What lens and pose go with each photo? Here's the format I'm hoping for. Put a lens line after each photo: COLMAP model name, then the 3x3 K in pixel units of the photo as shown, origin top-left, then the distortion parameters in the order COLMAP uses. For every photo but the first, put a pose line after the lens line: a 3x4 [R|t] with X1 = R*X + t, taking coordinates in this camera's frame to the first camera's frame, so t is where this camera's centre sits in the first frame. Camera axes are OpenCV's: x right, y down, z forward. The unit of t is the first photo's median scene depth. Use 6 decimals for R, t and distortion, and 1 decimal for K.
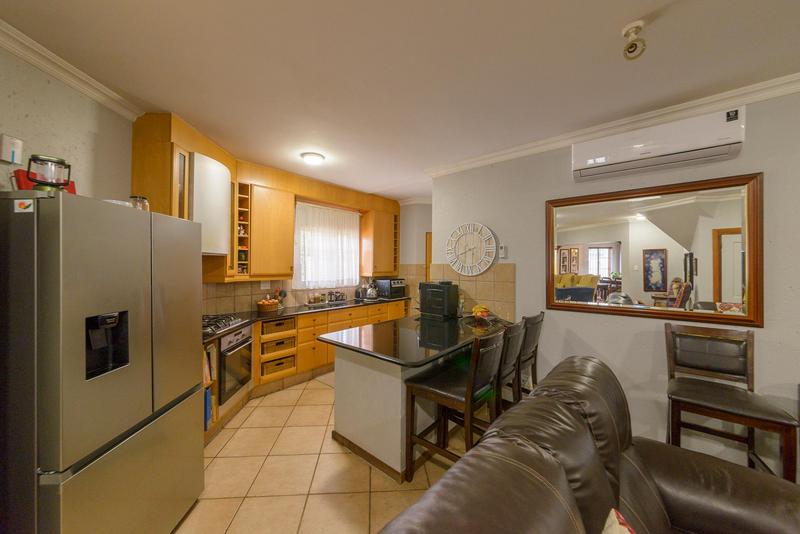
lens RADIAL K [[284.5, 0, 395.5], [0, 284.5, 269.2], [0, 0, 1]] dist [-0.013291, -0.000190]
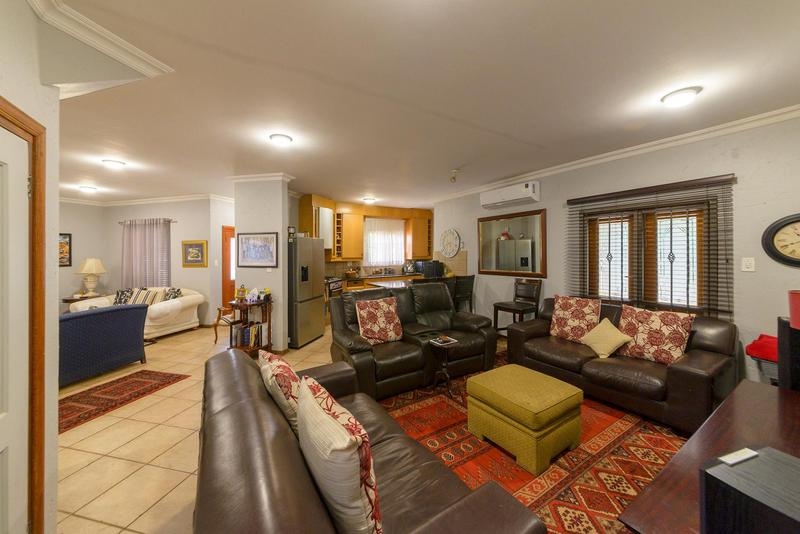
lens RADIAL K [[284.5, 0, 406.9], [0, 284.5, 253.4], [0, 0, 1]] dist [-0.013291, -0.000190]
pose [[0.963418, -0.012246, -0.267723, 0.471573], [0.009873, 0.999899, -0.010210, 0.012334], [0.267821, 0.007193, 0.963442, -0.823094]]
